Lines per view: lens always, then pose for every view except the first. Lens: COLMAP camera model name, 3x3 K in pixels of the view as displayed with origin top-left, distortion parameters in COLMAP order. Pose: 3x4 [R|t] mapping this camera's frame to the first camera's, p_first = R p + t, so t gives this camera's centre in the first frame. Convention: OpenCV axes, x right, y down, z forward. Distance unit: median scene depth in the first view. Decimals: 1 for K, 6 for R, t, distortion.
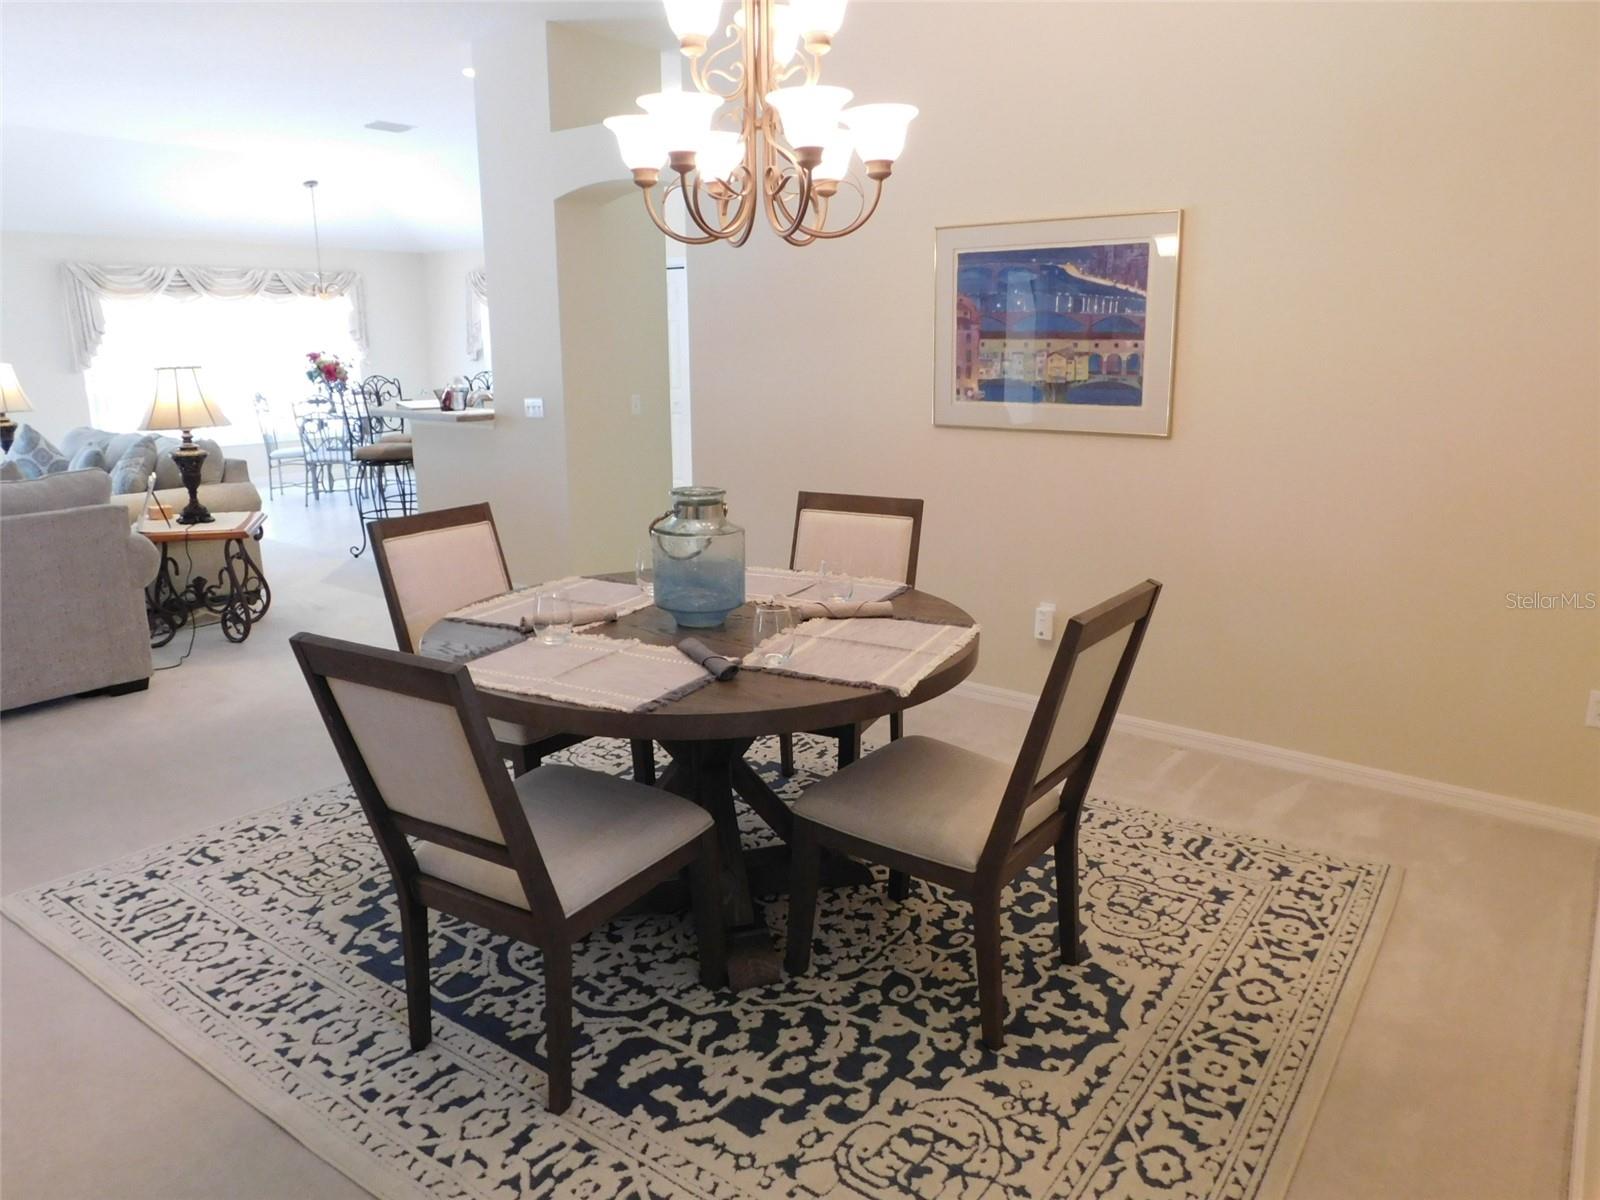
lens RADIAL K [[1099.3, 0, 800.0], [0, 1099.3, 600.0], [0, 0, 1]] dist [-0.074506, 0.060260]
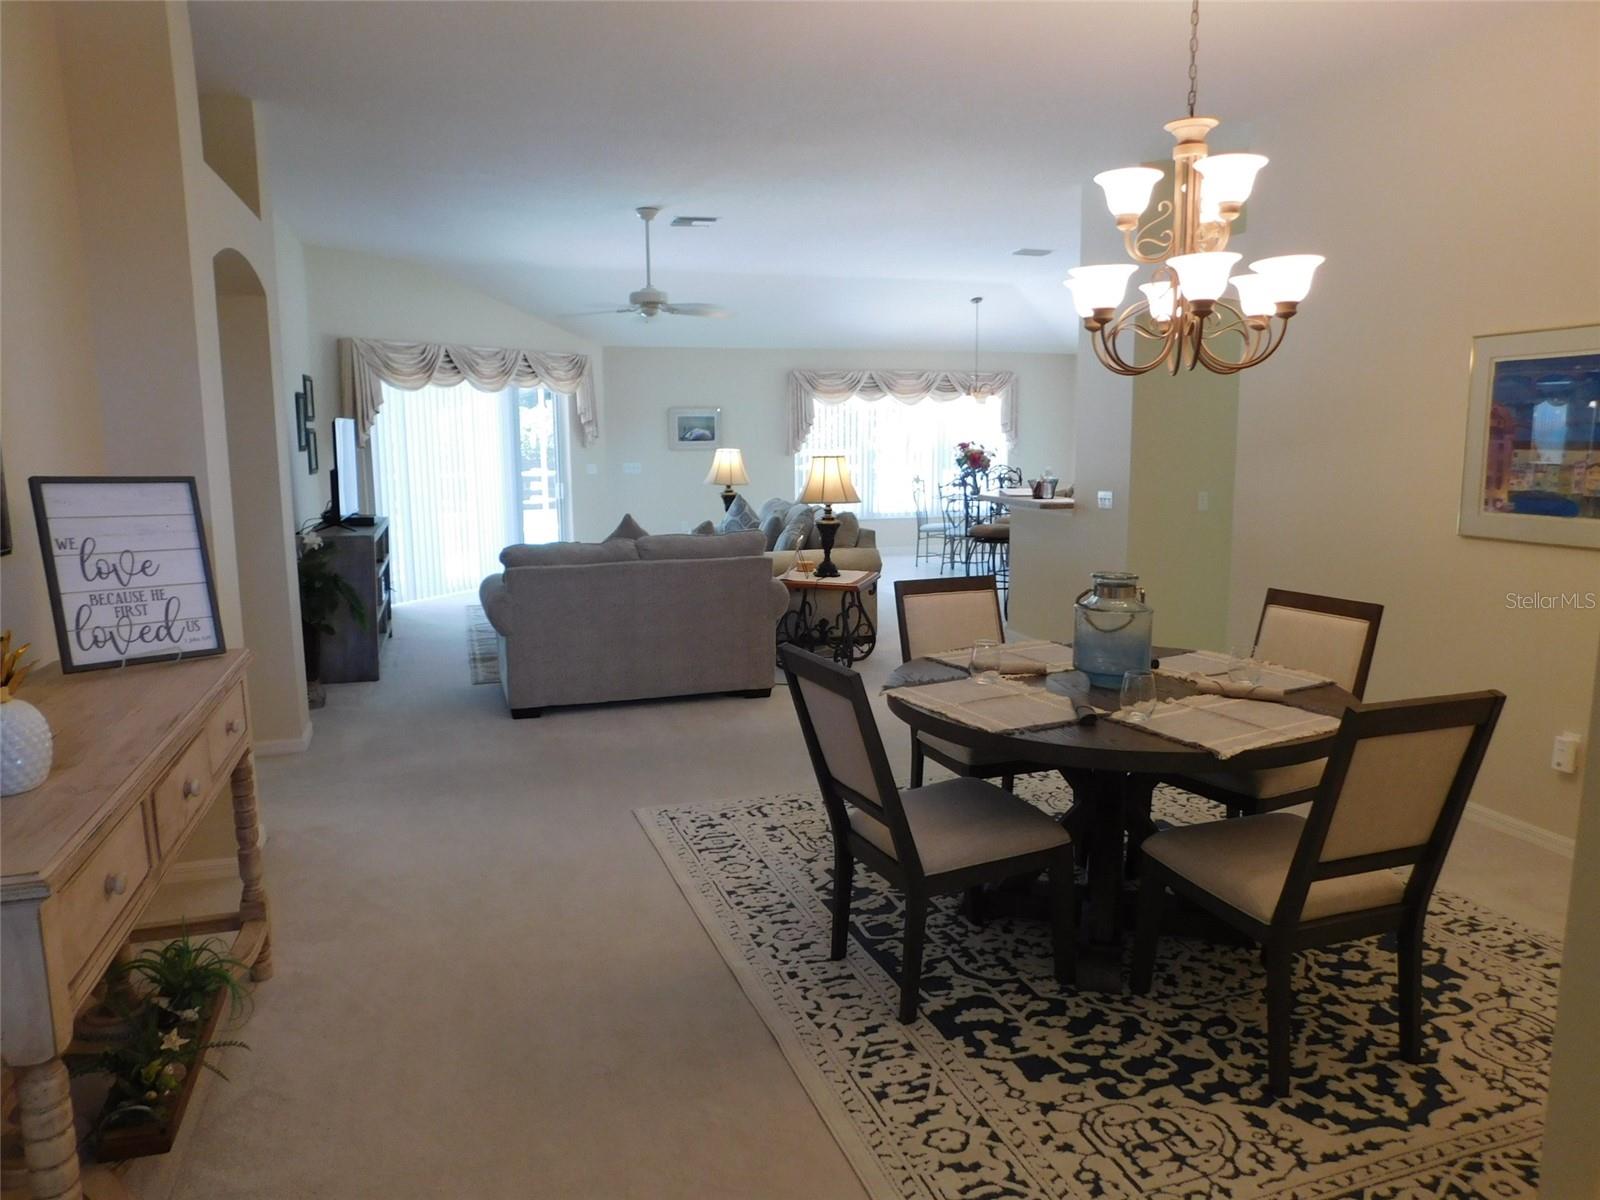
lens RADIAL K [[1099.3, 0, 800.0], [0, 1099.3, 600.0], [0, 0, 1]] dist [-0.074506, 0.060260]
pose [[0.824416, 0.088458, -0.559029, 0.320452], [-0.131748, 0.990572, -0.037550, 0.020329], [0.550437, 0.104608, 0.828298, -0.203655]]
